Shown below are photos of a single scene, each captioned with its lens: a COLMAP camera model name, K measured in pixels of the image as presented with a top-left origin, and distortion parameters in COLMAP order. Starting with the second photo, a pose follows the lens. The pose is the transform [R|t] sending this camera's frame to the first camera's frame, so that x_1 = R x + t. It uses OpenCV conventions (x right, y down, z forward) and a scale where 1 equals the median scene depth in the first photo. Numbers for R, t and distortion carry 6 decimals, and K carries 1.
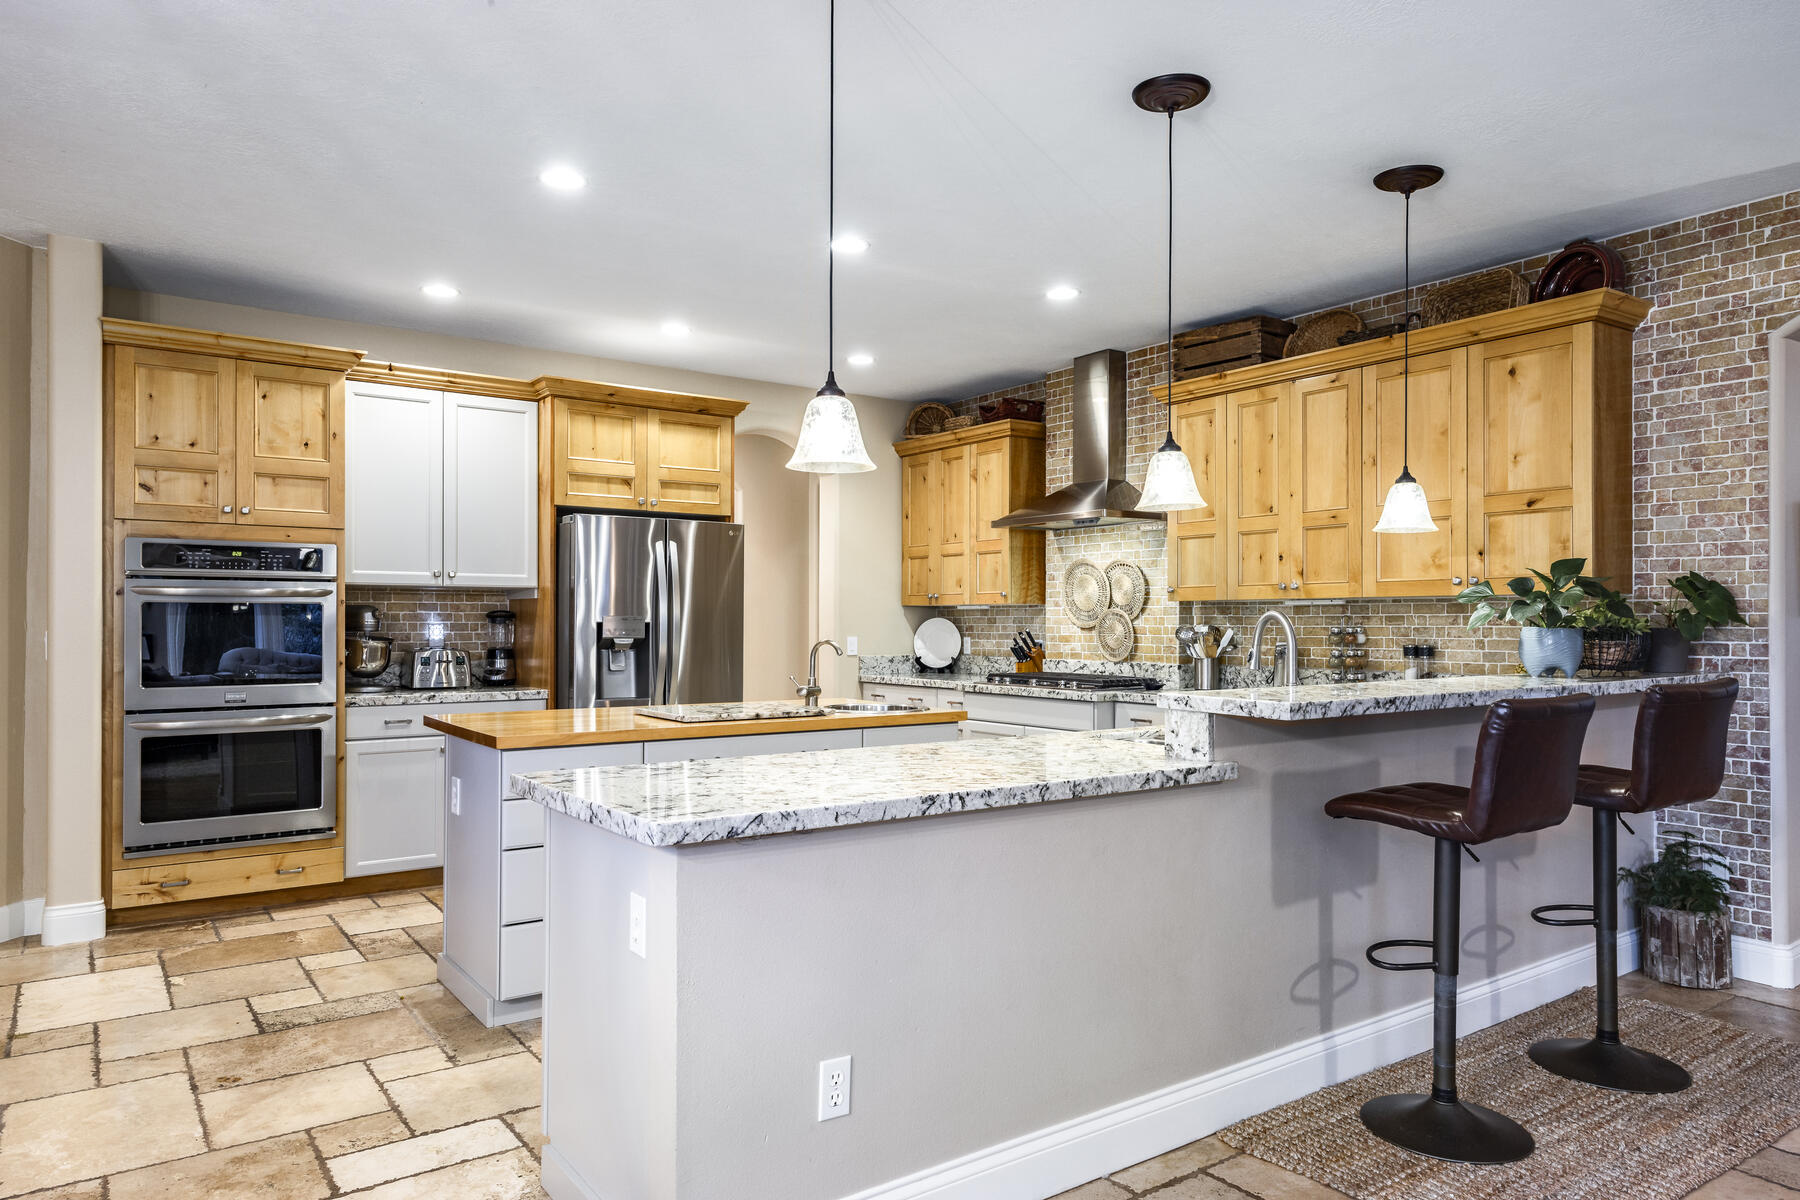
lens RADIAL K [[1139.6, 0, 902.2], [0, 1139.6, 612.6], [0, 0, 1]] dist [0.014998, 0.003123]
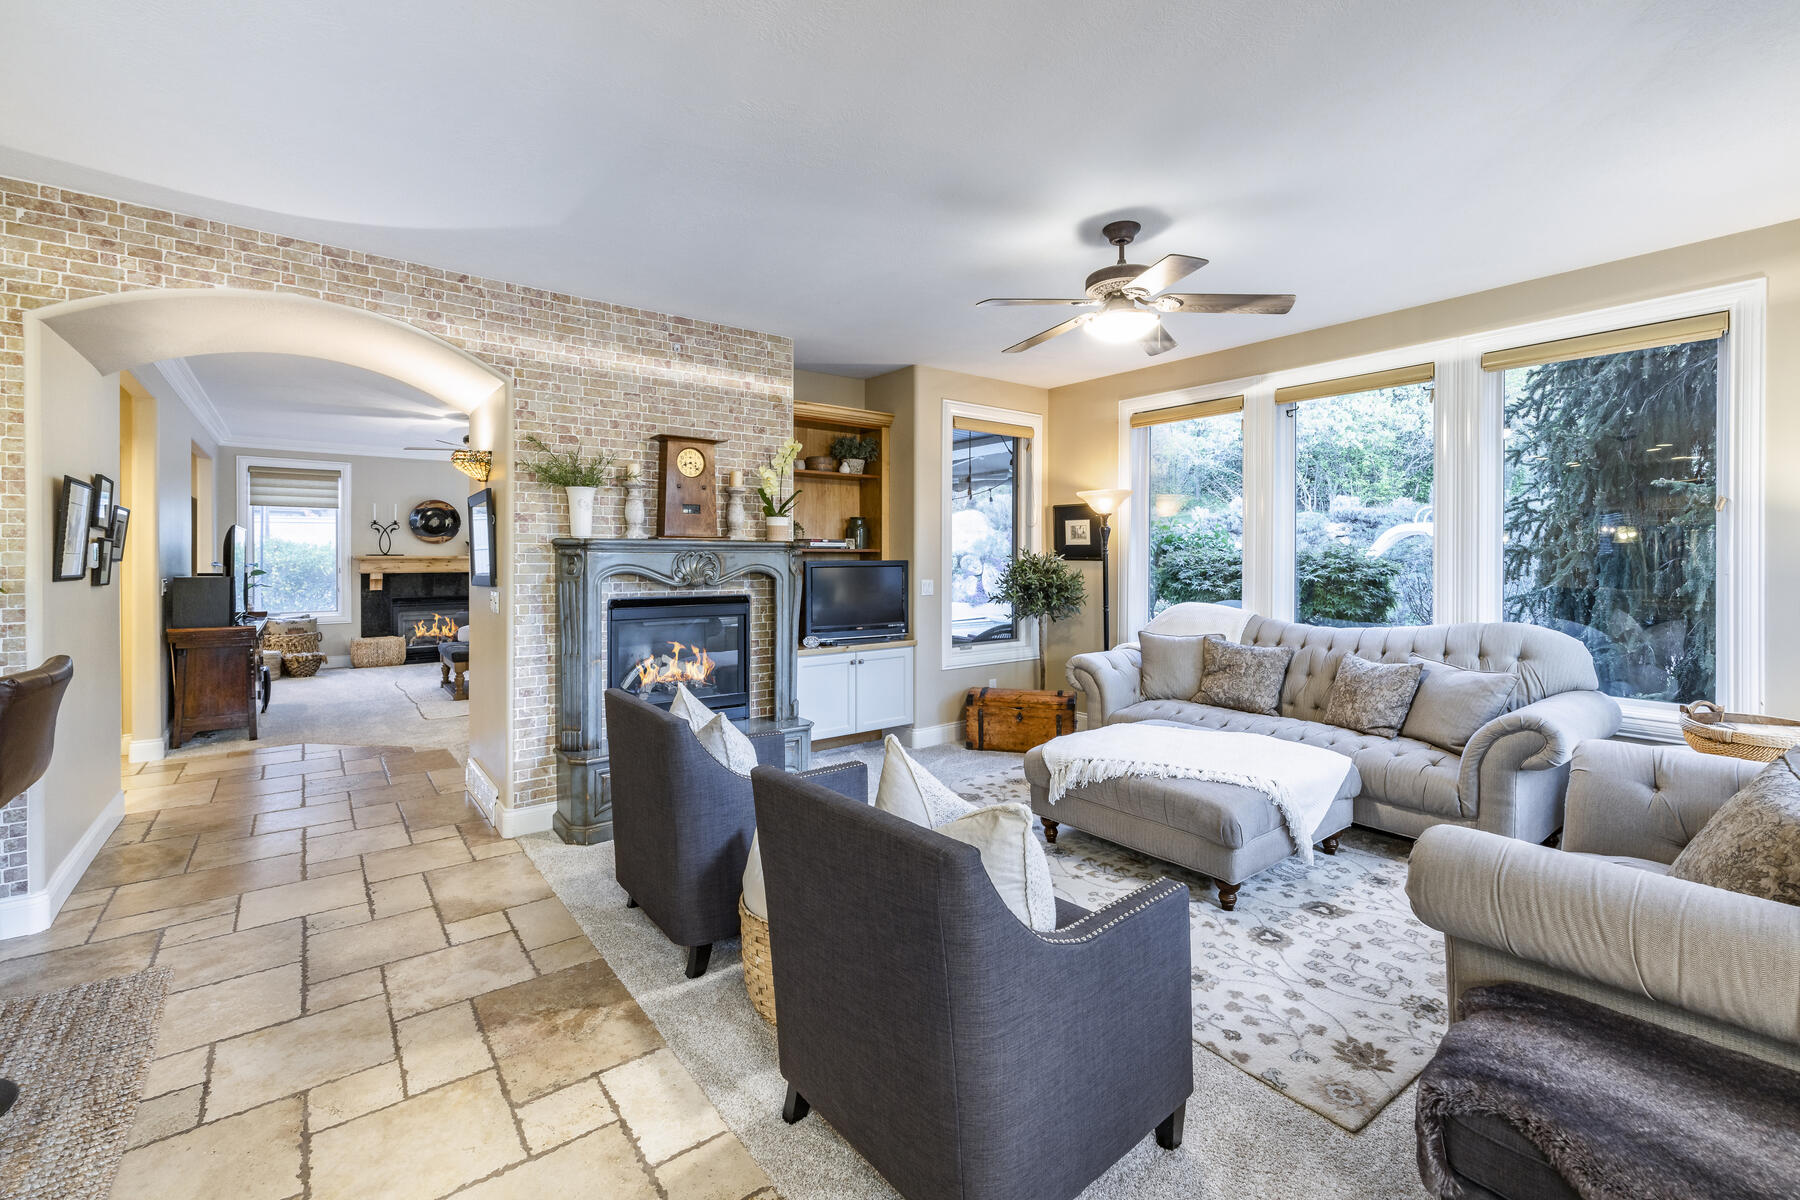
lens RADIAL K [[767.7, 0, 920.6], [0, 767.7, 559.5], [0, 0, 1]] dist [0.010668, -0.000142]
pose [[-0.048597, -0.005469, 0.998804, 0.005965], [-0.006226, 0.999967, 0.005172, -0.021292], [-0.998799, -0.005967, -0.048629, 0.178271]]
